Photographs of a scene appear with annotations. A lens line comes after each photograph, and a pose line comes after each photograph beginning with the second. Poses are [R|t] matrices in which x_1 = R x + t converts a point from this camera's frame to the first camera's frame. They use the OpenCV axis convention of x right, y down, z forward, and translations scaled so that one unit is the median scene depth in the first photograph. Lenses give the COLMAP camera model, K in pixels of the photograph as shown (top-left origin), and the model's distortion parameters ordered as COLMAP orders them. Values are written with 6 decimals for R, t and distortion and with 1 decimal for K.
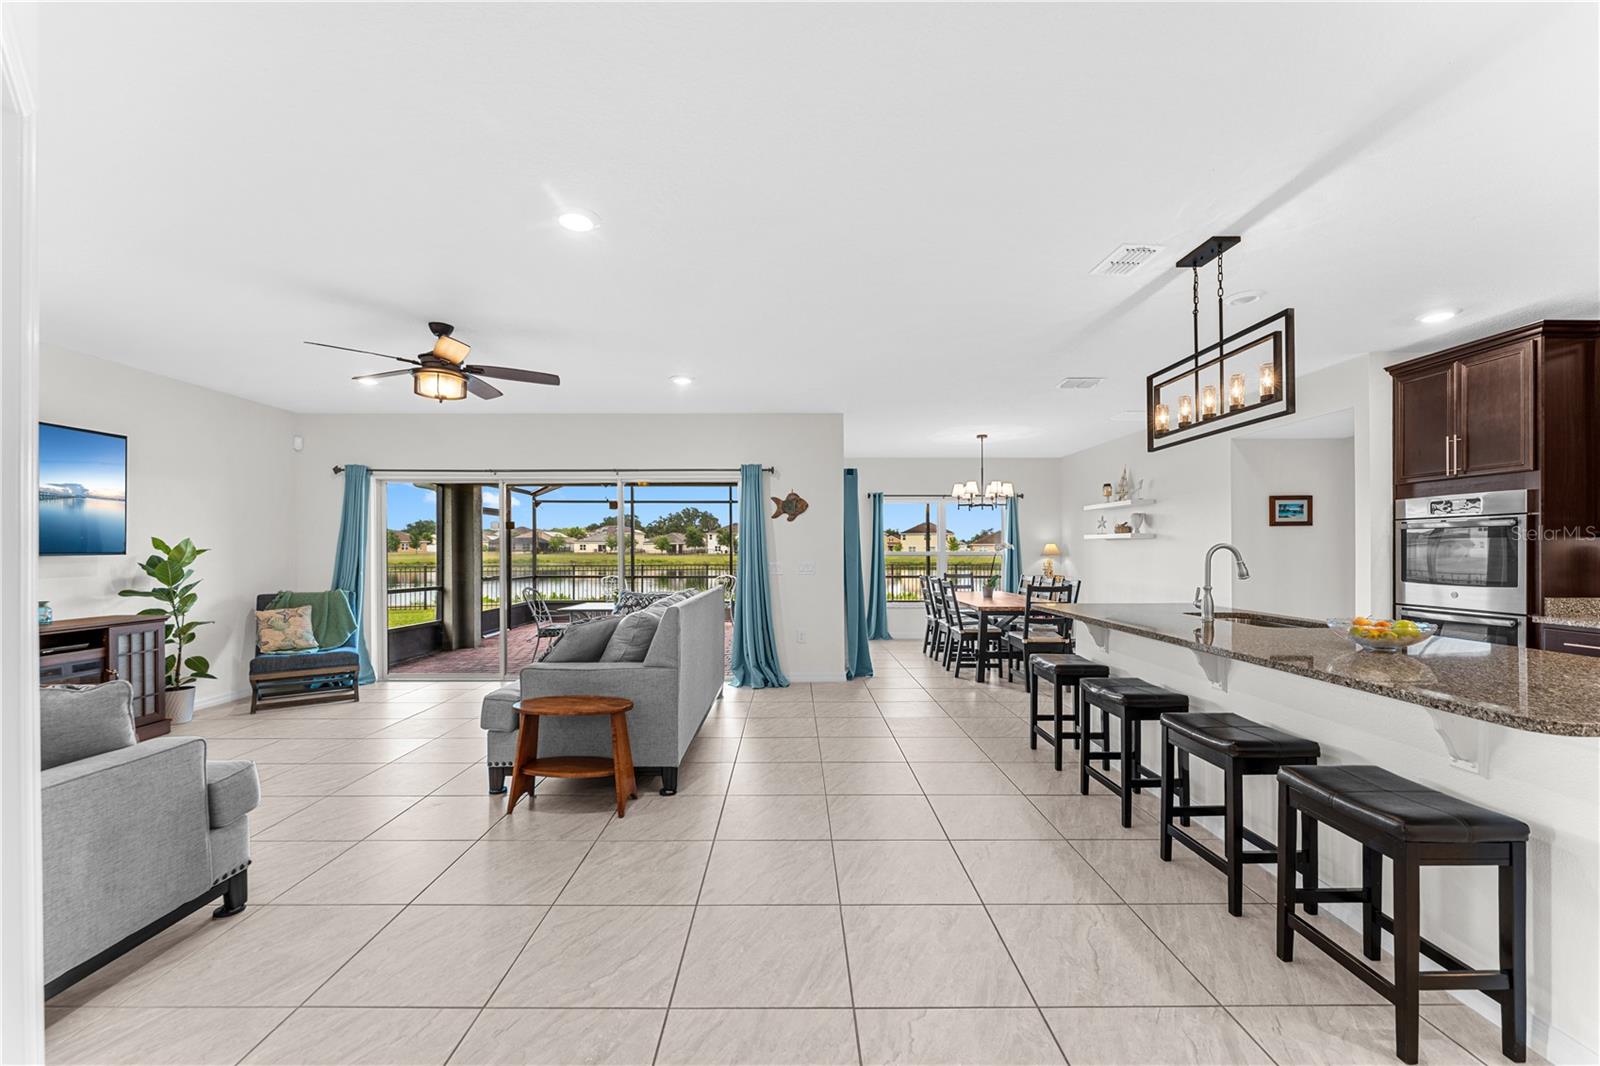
lens RADIAL K [[648.7, 0, 789.9], [0, 648.7, 554.5], [0, 0, 1]] dist [-0.002154, 0.000332]
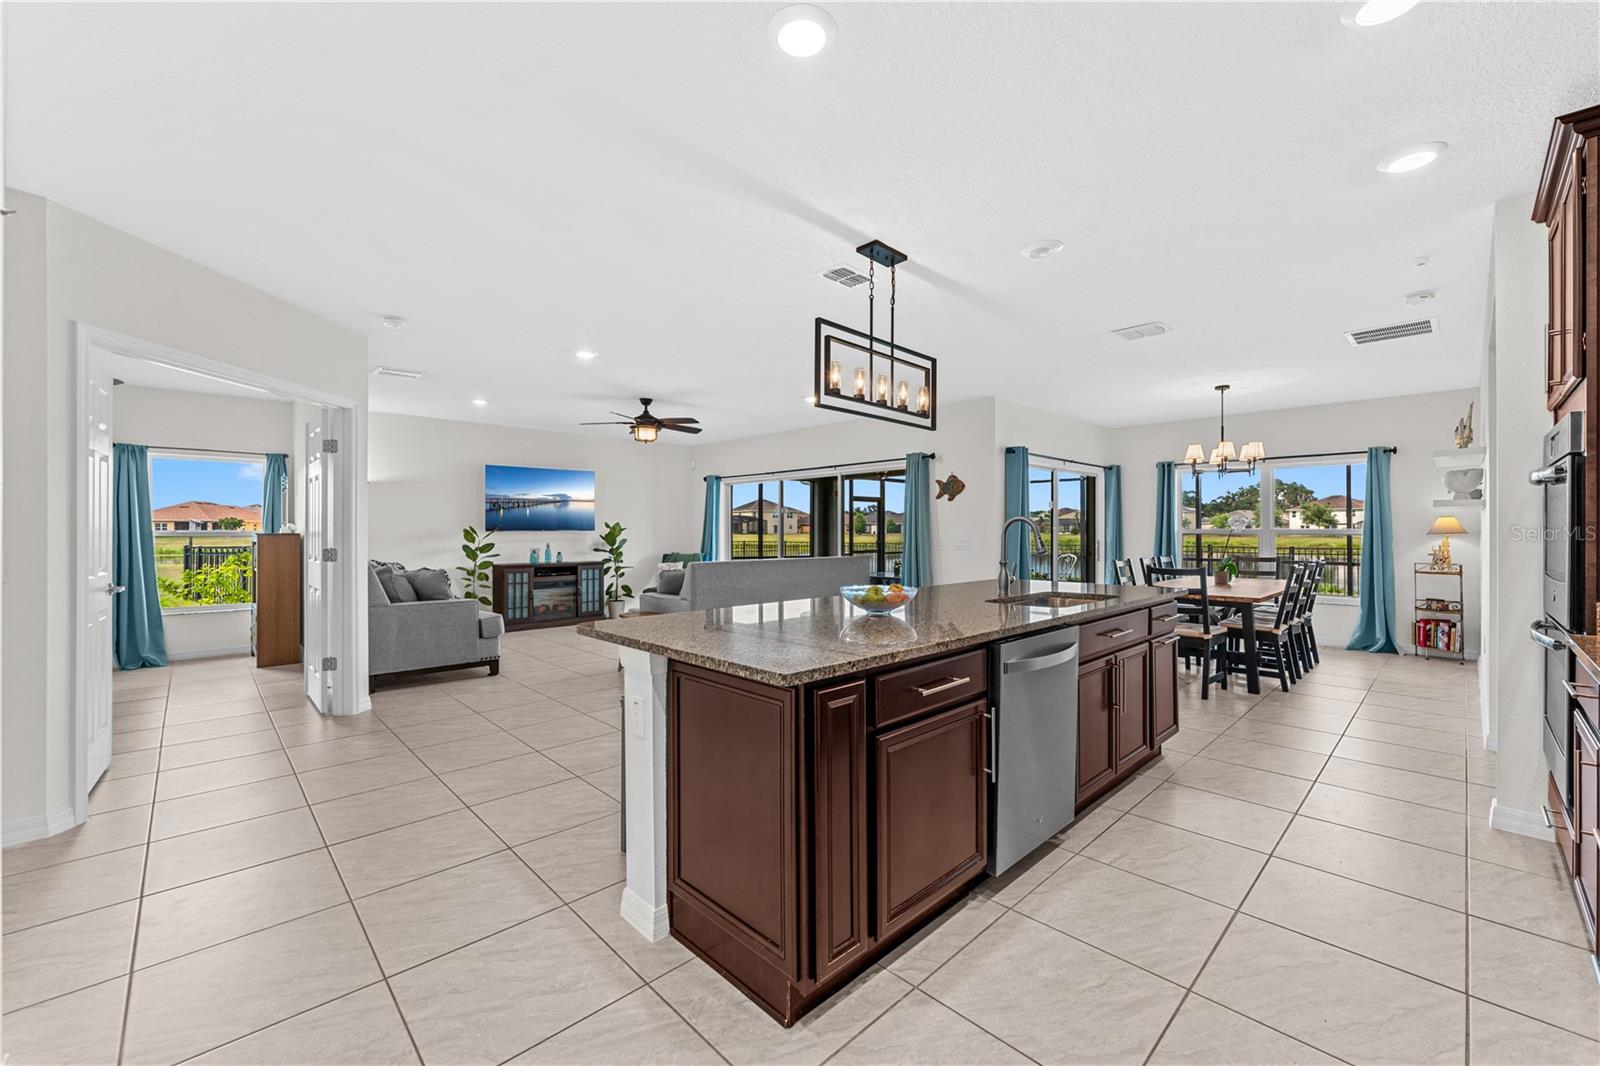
lens RADIAL K [[648.7, 0, 800.9], [0, 648.7, 540.2], [0, 0, 1]] dist [-0.002154, 0.000332]
pose [[0.687251, 0.010032, -0.726351, 0.720389], [-0.004569, 0.999945, 0.009487, 0.006627], [0.726406, -0.003201, 0.687259, 0.072186]]
